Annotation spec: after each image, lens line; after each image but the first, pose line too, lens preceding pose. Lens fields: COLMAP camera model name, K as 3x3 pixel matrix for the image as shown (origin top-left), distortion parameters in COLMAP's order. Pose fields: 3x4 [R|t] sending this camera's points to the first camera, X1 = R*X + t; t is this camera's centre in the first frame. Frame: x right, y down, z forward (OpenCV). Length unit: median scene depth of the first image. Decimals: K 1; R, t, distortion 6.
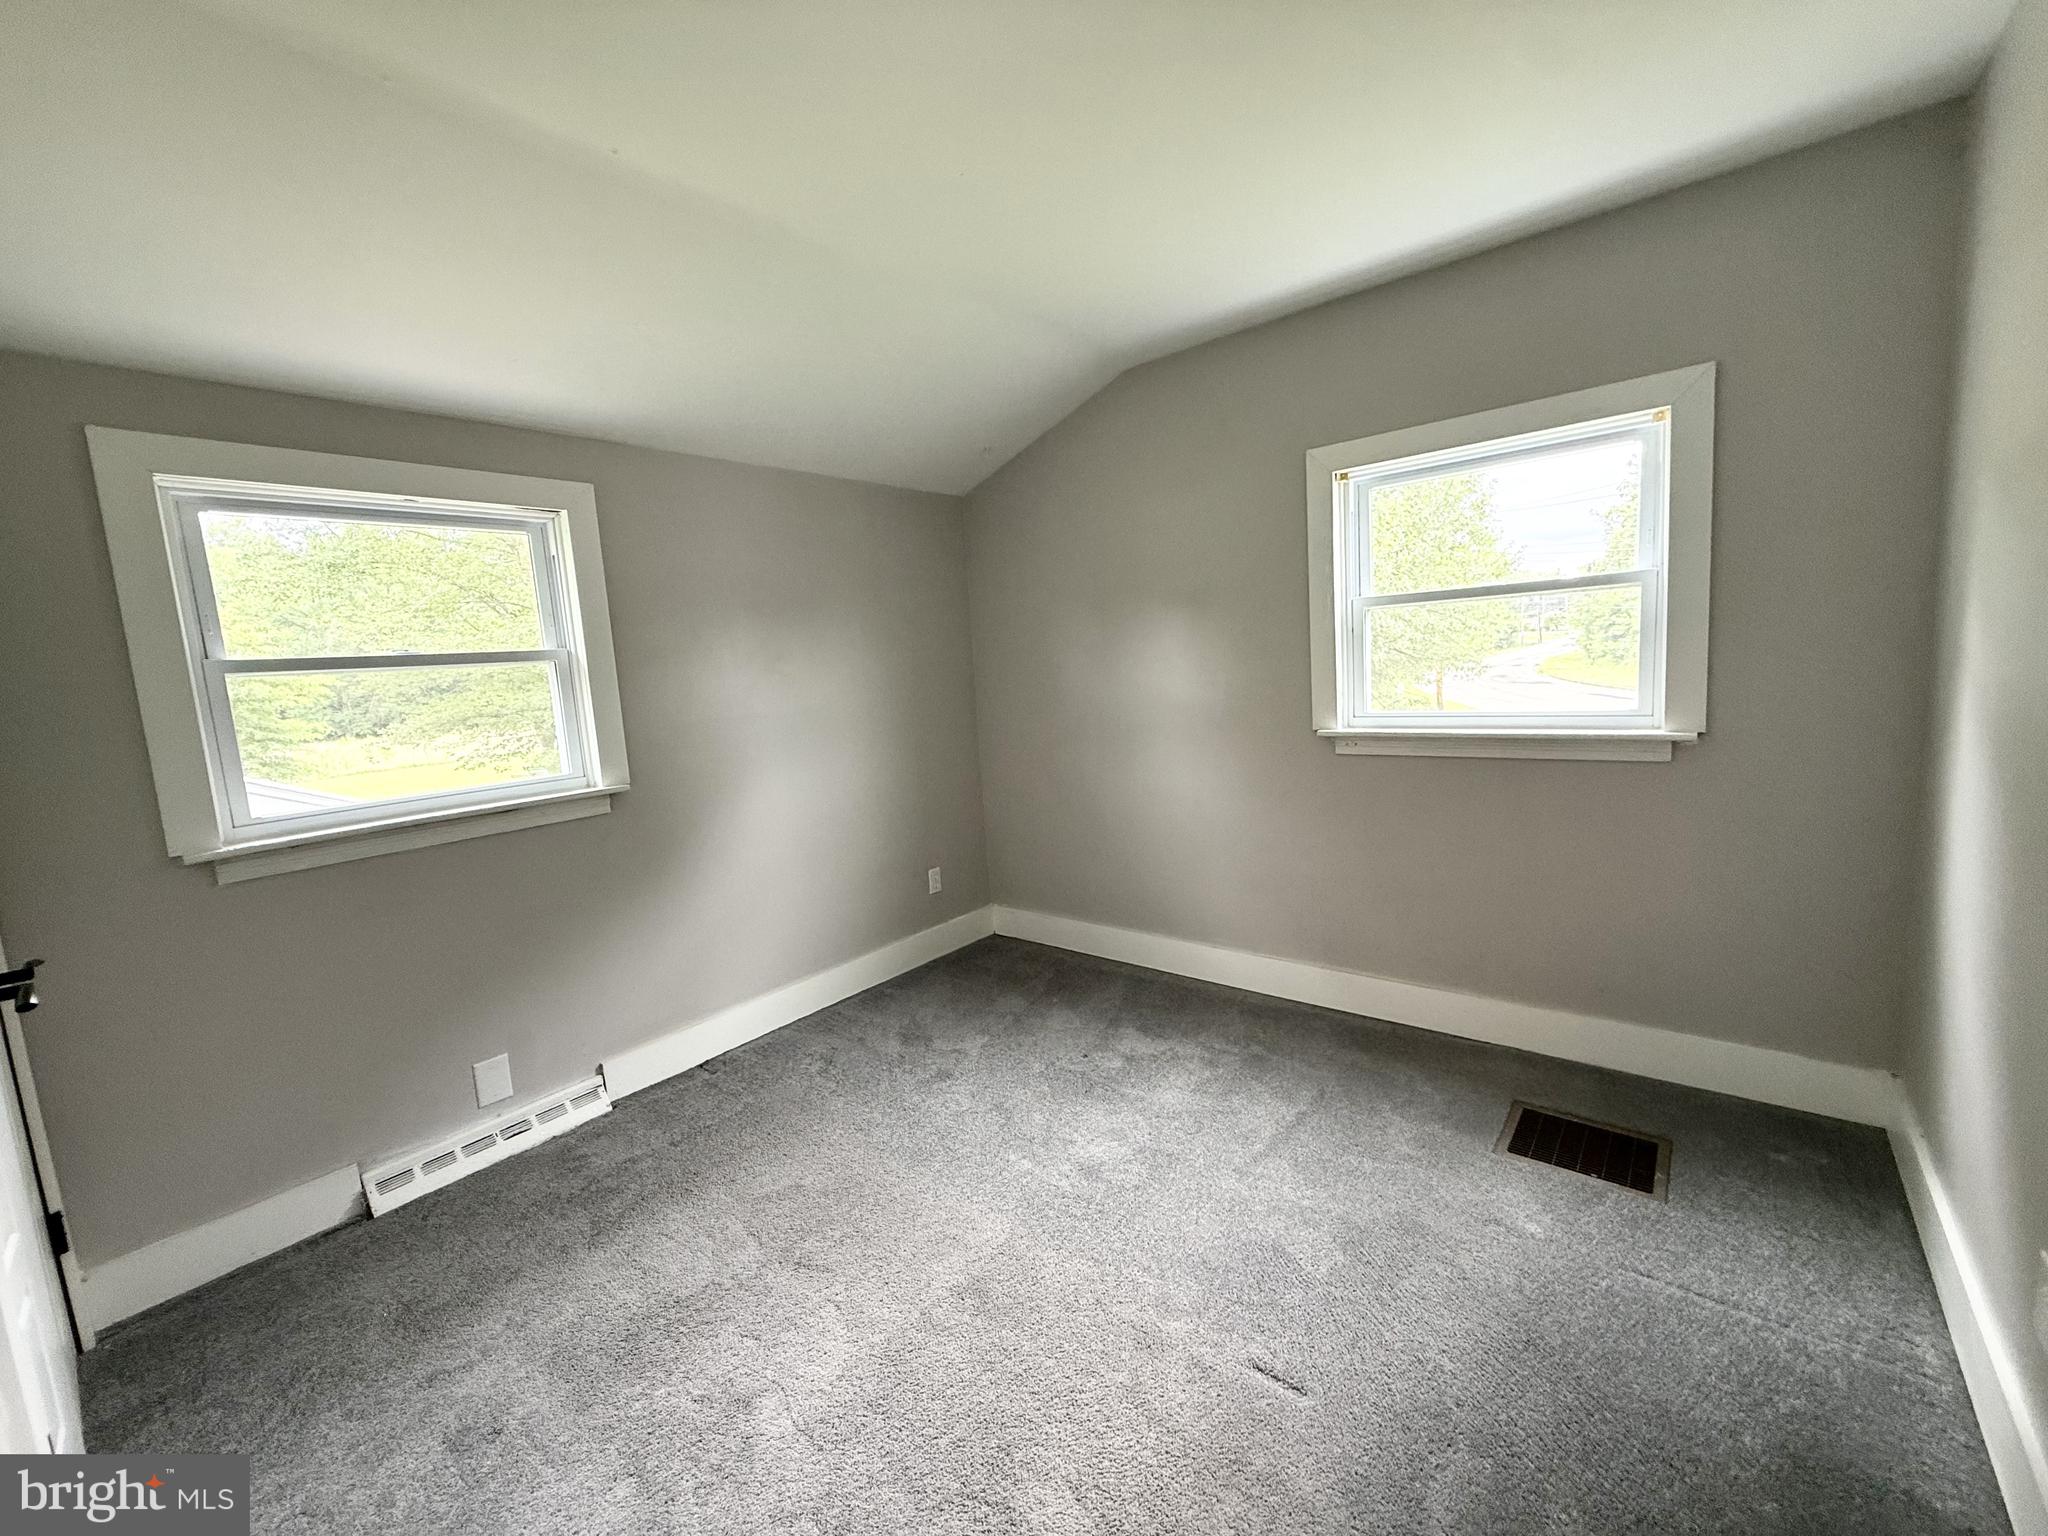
lens RADIAL K [[816.0, 0, 1023.5], [0, 816.0, 765.6], [0, 0, 1]] dist [-0.001967, 0.000868]
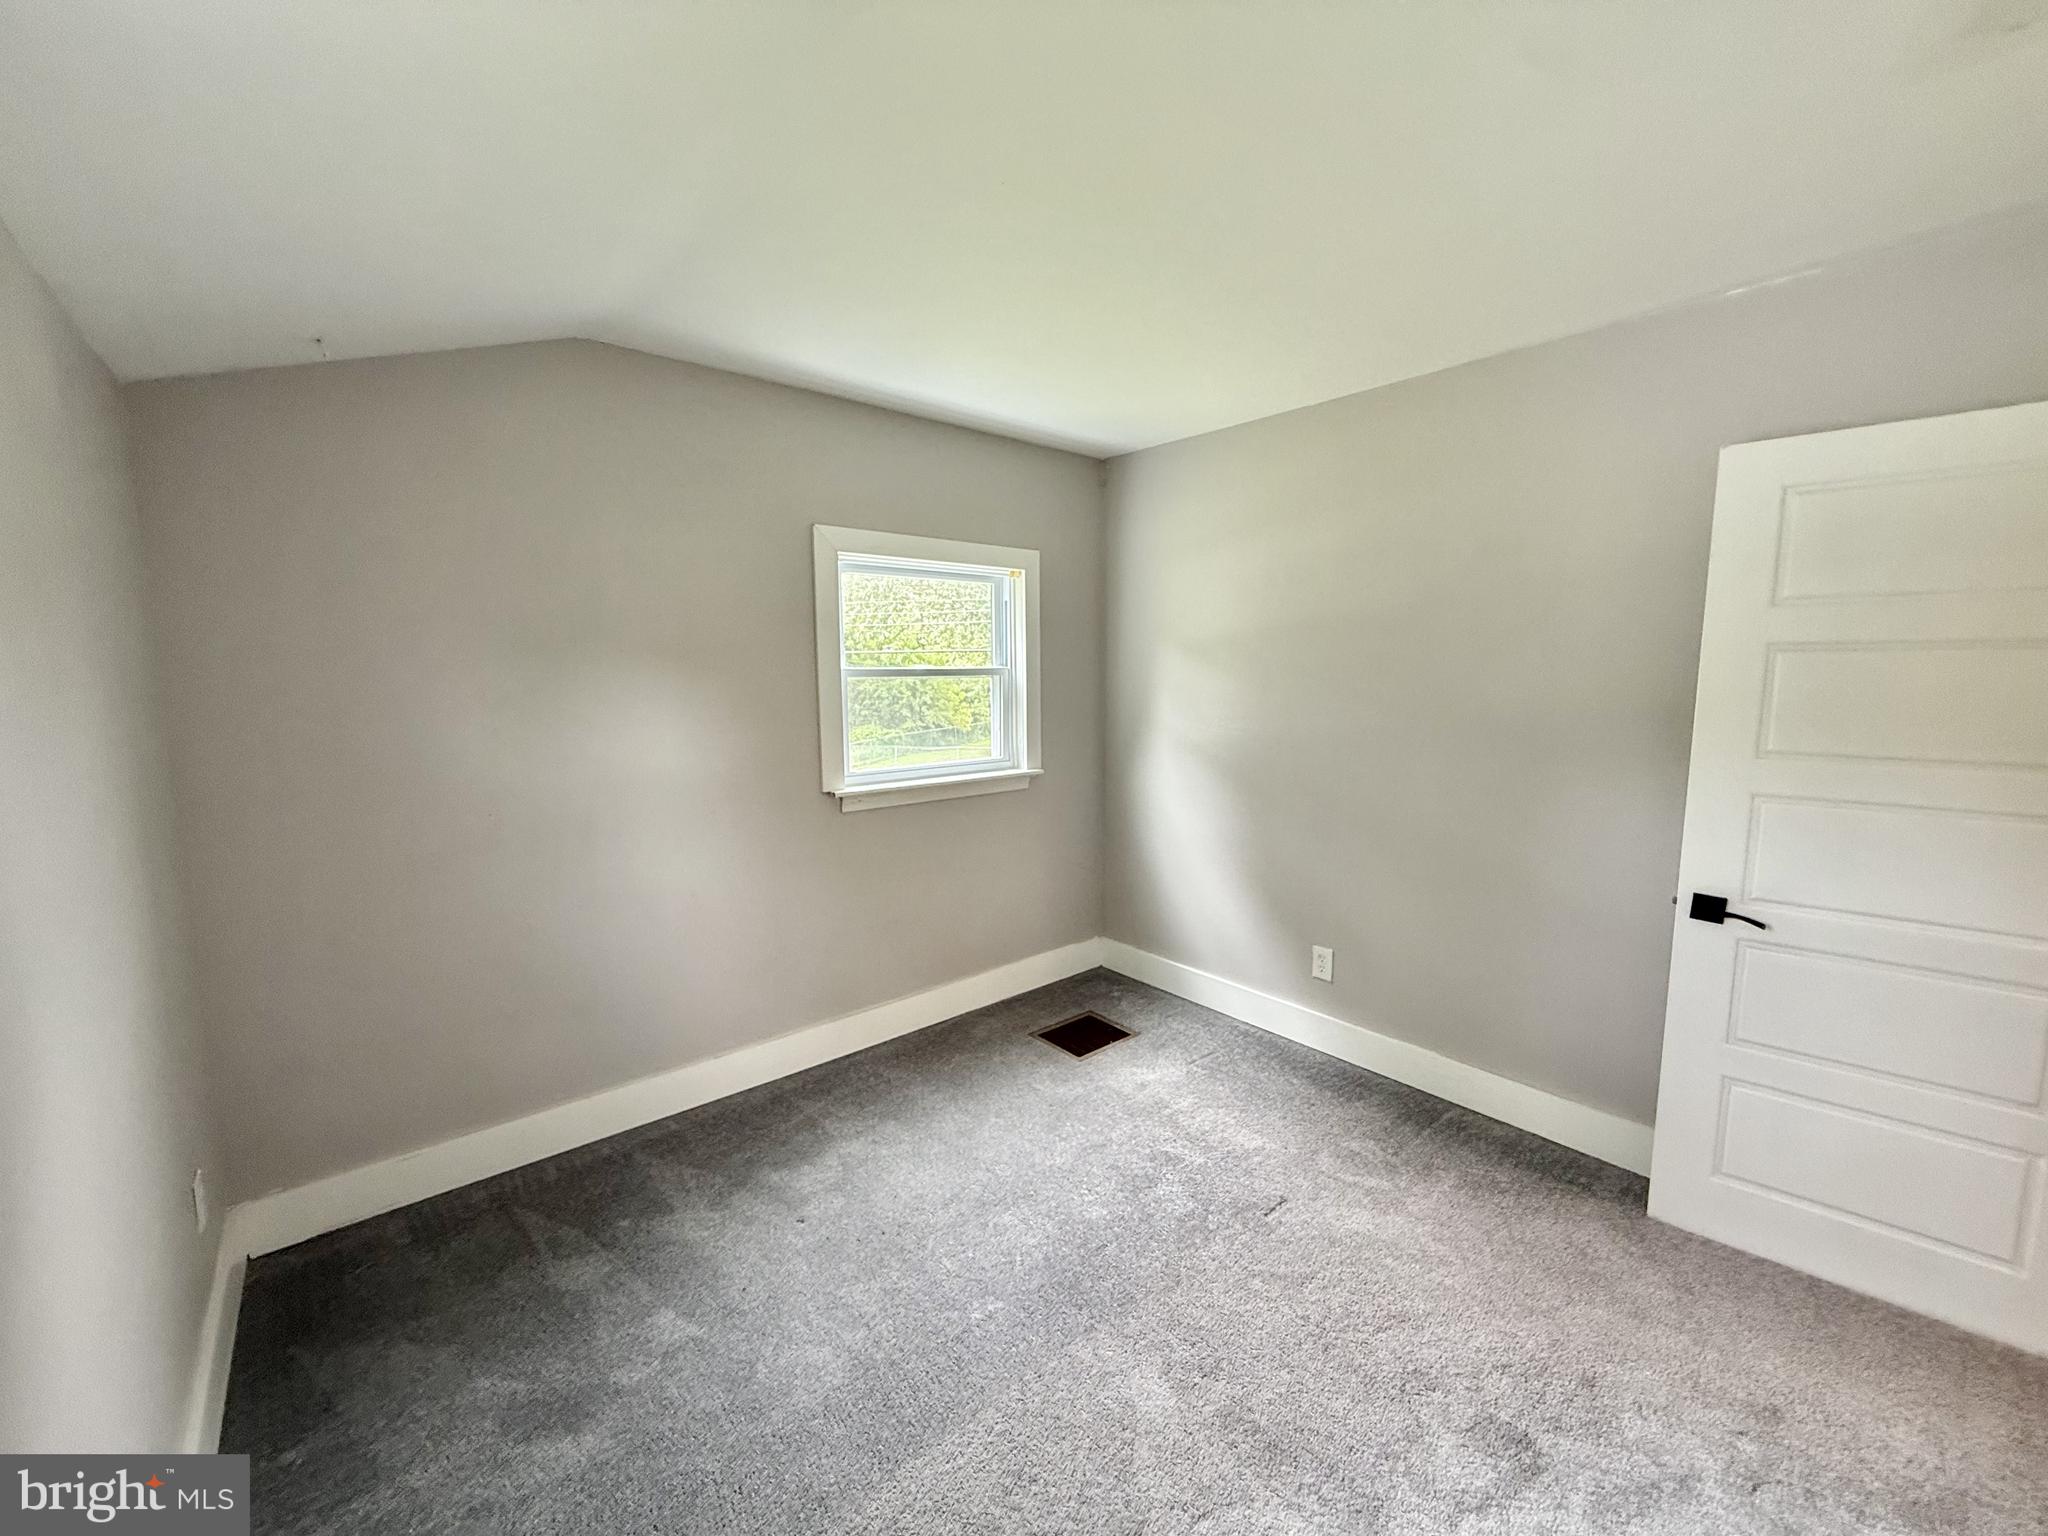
lens RADIAL K [[809.5, 0, 1024.0], [0, 809.5, 768.0], [0, 0, 1]] dist [0.006186, 0.000299]
pose [[0.177167, -0.046827, 0.983066, -0.637632], [0.133913, 0.990725, 0.023058, -0.066588], [-0.975028, 0.127560, 0.181795, 0.594002]]
